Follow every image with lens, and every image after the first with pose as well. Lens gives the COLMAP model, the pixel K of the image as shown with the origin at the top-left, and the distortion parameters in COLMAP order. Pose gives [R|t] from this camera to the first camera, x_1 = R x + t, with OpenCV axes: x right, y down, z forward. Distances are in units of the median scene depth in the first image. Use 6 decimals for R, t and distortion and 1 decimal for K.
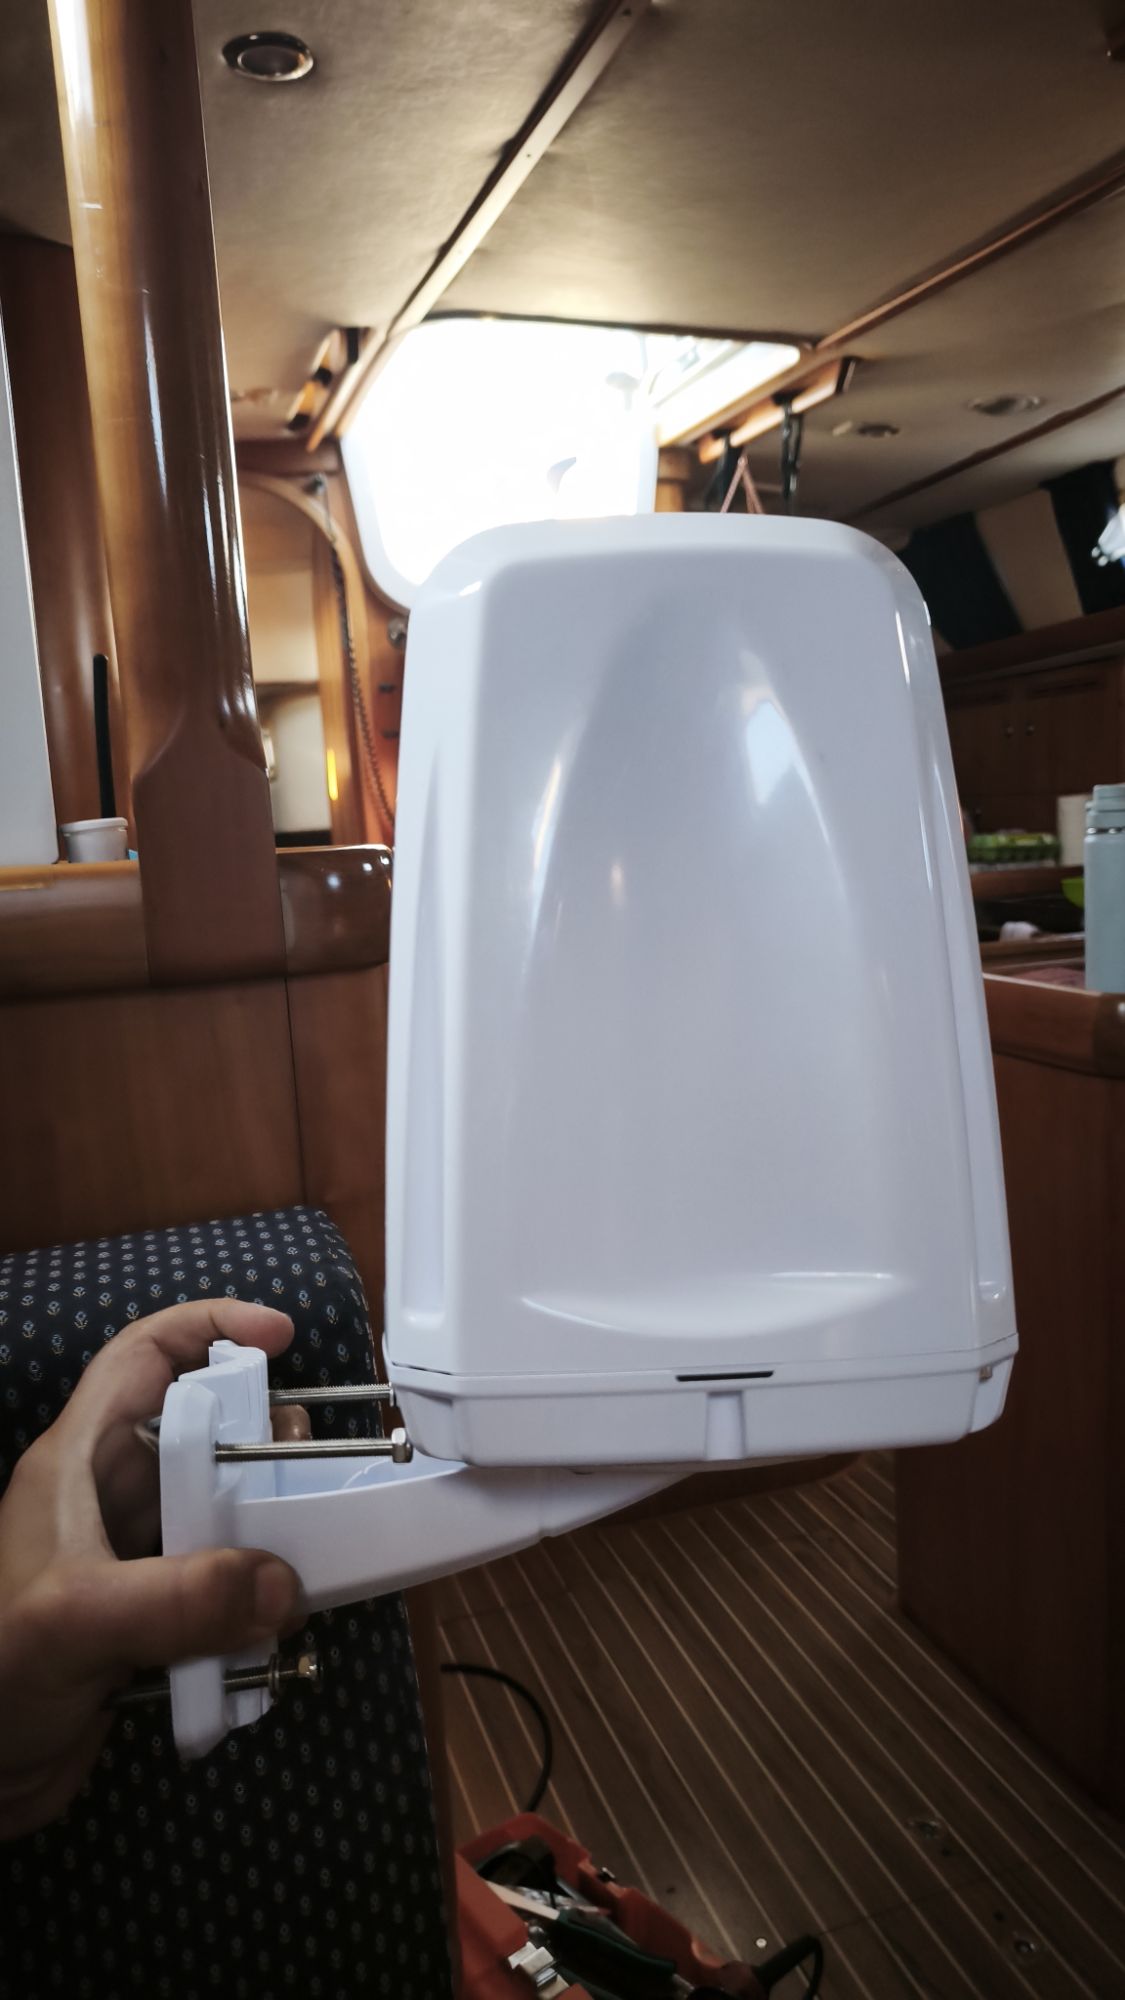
lens RADIAL K [[1372.9, 0, 562.5], [0, 1372.9, 1000.0], [0, 0, 1]] dist [-0.004693, -0.002129]
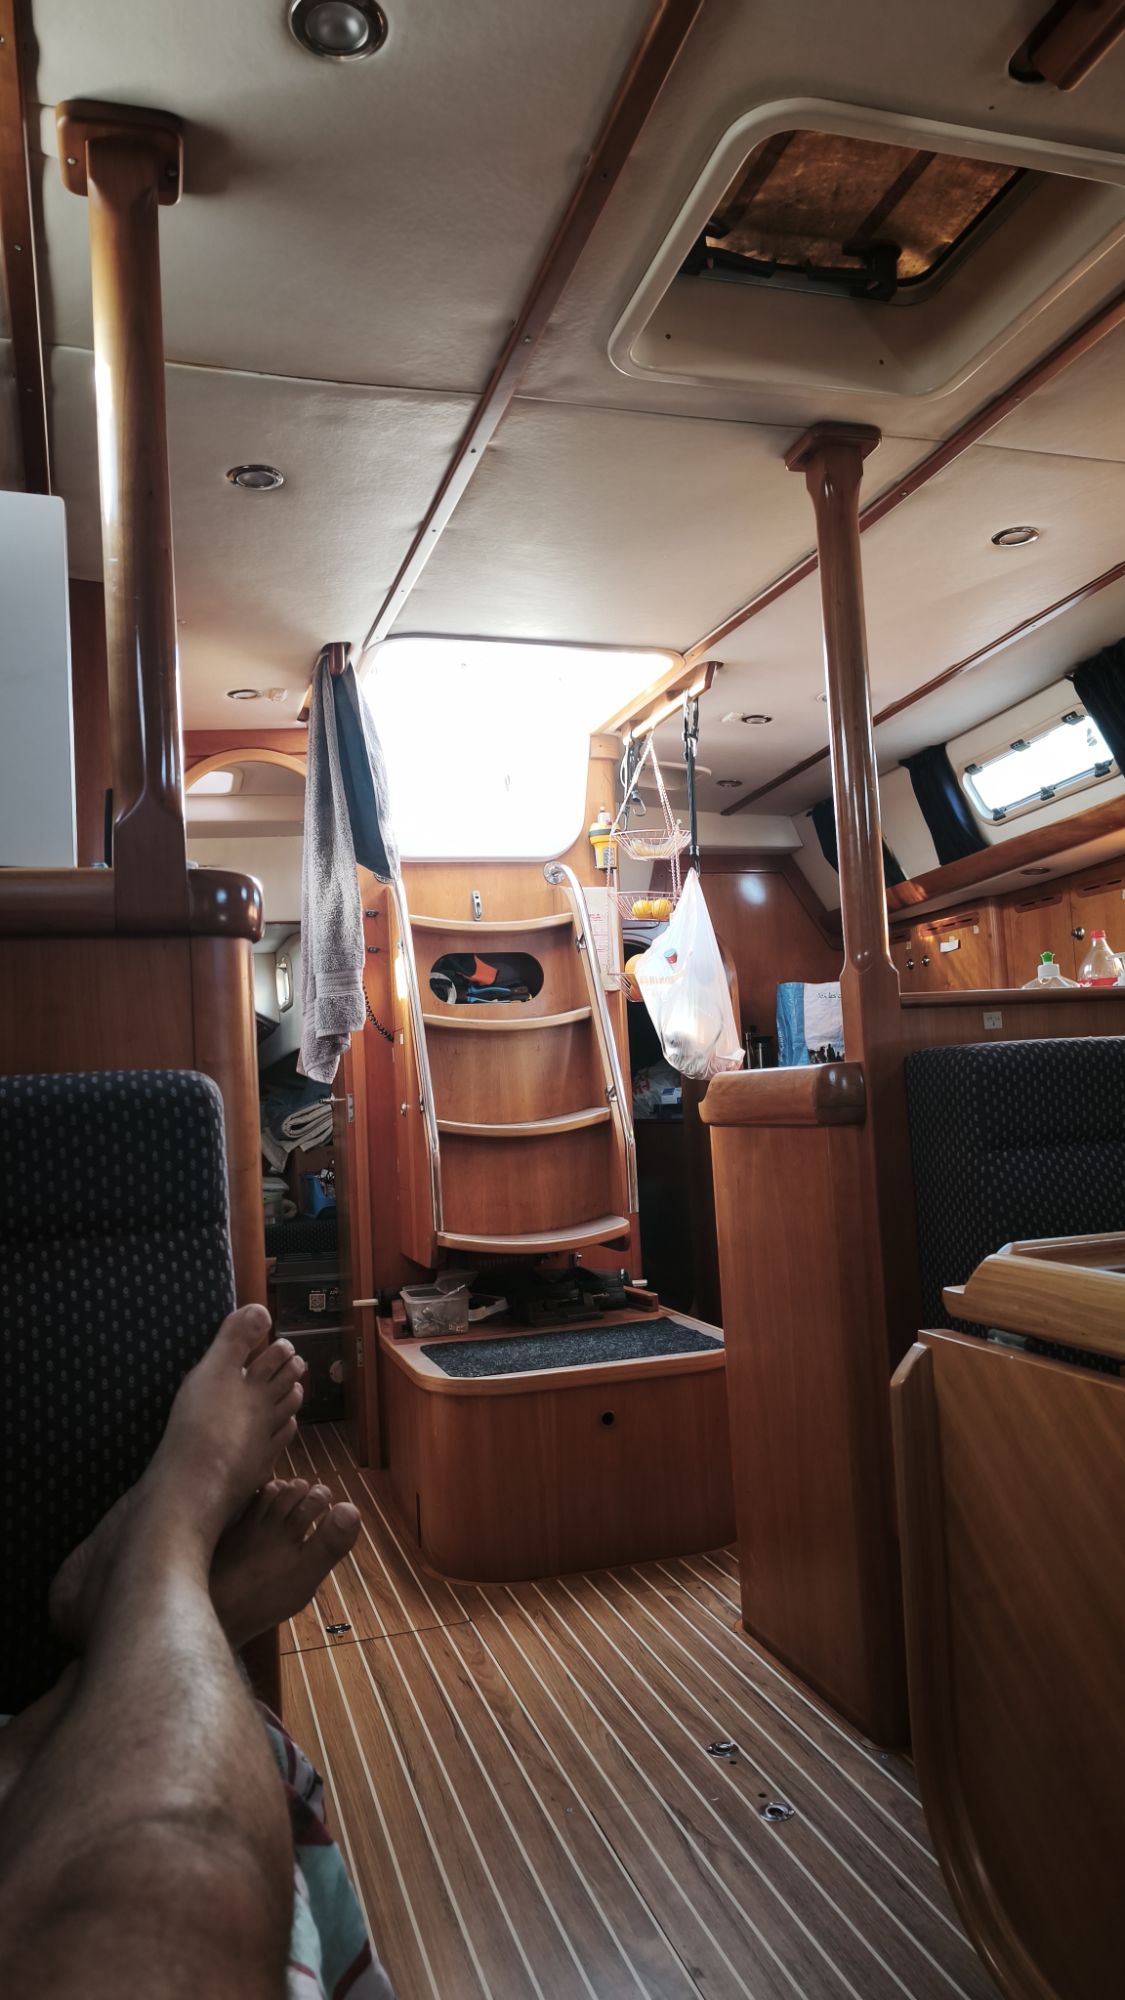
lens RADIAL K [[1372.9, 0, 562.5], [0, 1372.9, 1000.0], [0, 0, 1]] dist [-0.004693, -0.002129]
pose [[0.999378, -0.003101, -0.035133, 0.153976], [-0.004576, 0.976311, -0.216326, 0.196930], [0.034971, 0.216352, 0.975689, -0.326915]]
